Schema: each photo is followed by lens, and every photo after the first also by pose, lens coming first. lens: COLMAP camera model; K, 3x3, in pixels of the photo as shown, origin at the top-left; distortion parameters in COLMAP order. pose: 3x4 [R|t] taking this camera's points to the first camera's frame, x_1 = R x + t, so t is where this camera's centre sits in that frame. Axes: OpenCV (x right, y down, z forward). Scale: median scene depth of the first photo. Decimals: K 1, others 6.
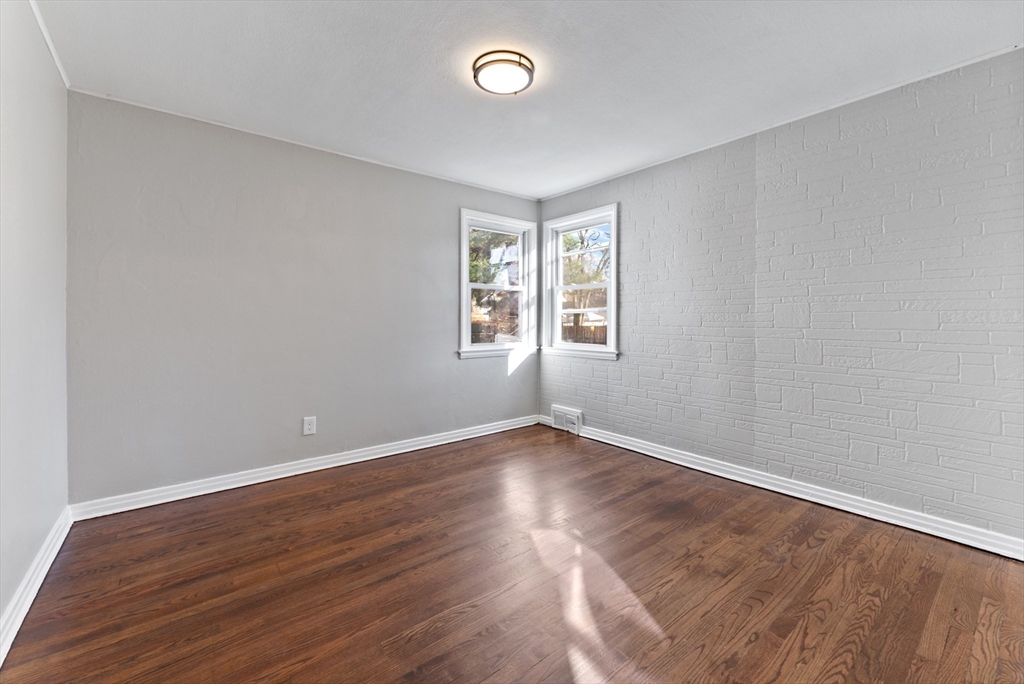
lens RADIAL K [[415.3, 0, 518.7], [0, 415.3, 324.3], [0, 0, 1]] dist [0.001470, -0.001087]
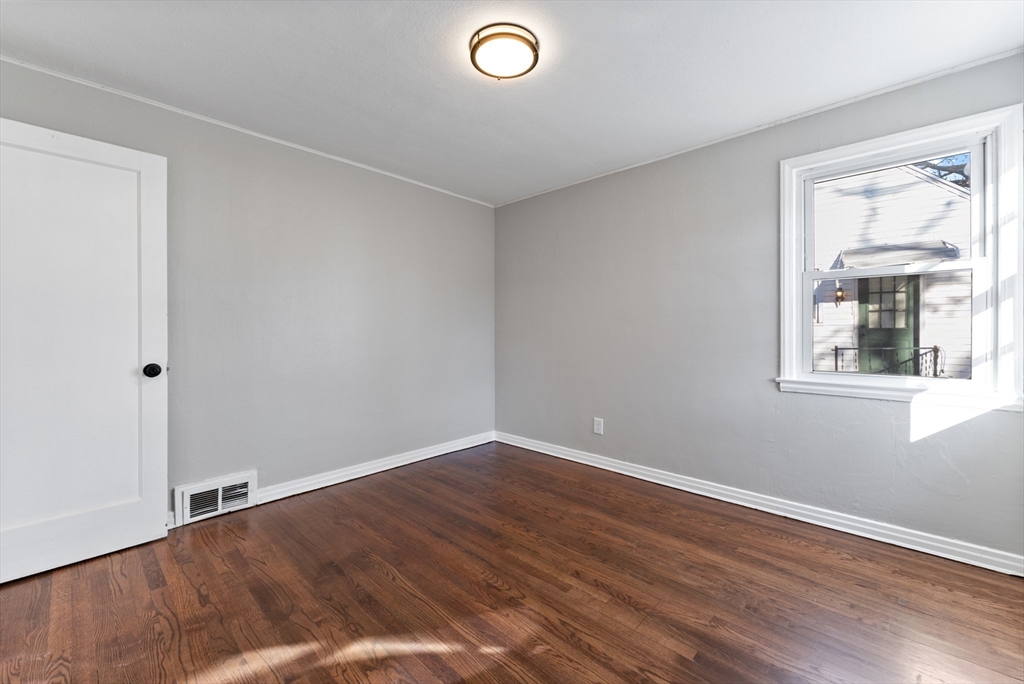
lens RADIAL K [[415.3, 0, 511.8], [0, 415.3, 334.4], [0, 0, 1]] dist [0.001470, -0.001087]
pose [[0.126348, 0.009509, -0.991940, 0.671247], [-0.009433, 0.999920, 0.008384, -0.011998], [0.991941, 0.008298, 0.126428, 0.729764]]
